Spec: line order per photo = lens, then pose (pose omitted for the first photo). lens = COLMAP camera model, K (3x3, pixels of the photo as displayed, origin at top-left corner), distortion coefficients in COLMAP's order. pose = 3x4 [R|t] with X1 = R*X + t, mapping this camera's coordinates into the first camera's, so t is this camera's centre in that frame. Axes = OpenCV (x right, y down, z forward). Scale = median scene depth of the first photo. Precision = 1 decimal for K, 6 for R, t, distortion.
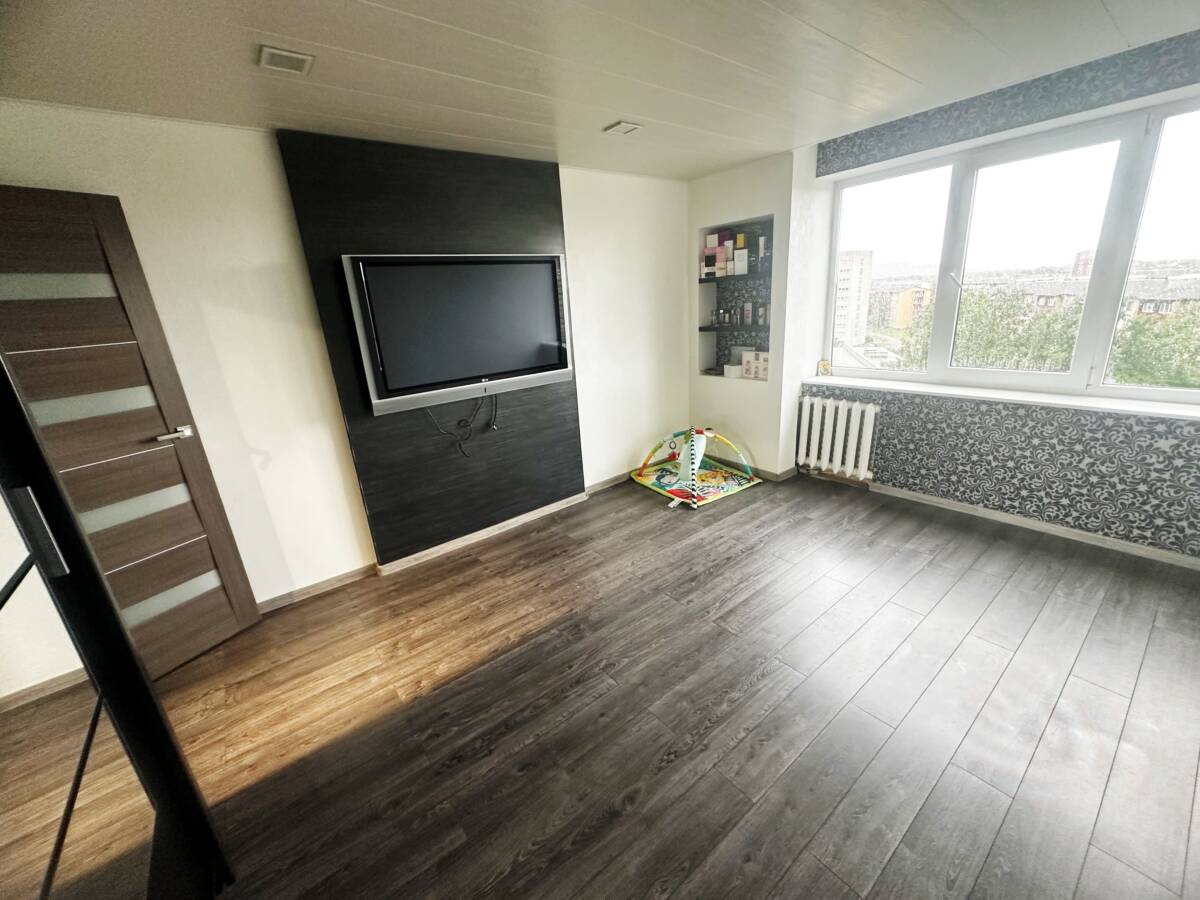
lens RADIAL K [[479.9, 0, 595.5], [0, 479.9, 452.2], [0, 0, 1]] dist [-0.001462, 0.000721]
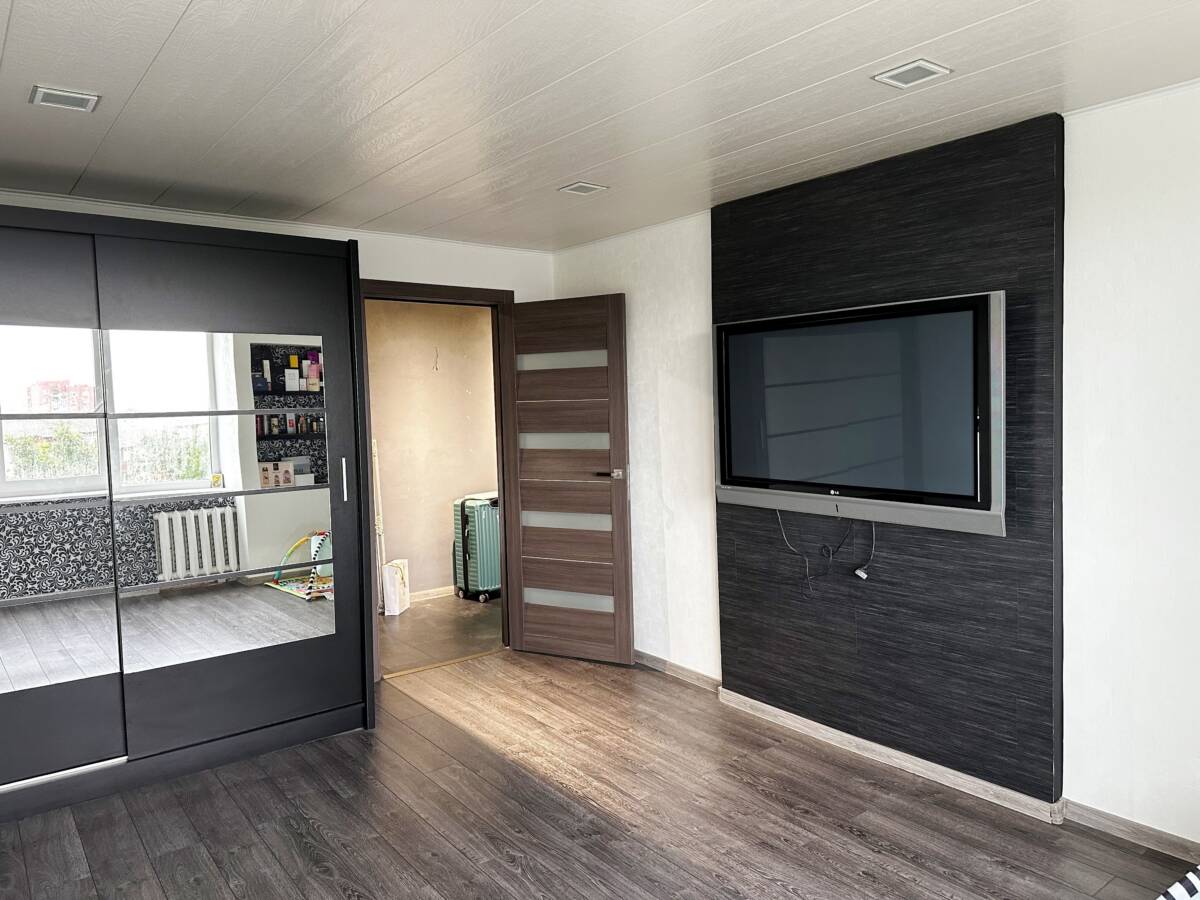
lens RADIAL K [[836.9, 0, 596.6], [0, 836.9, 448.1], [0, 0, 1]] dist [0.072802, -0.081415]
pose [[-0.002760, 0.135366, -0.990792, 0.780211], [-0.275755, 0.952277, 0.130872, -0.235581], [0.961224, 0.273577, 0.034700, 0.559576]]
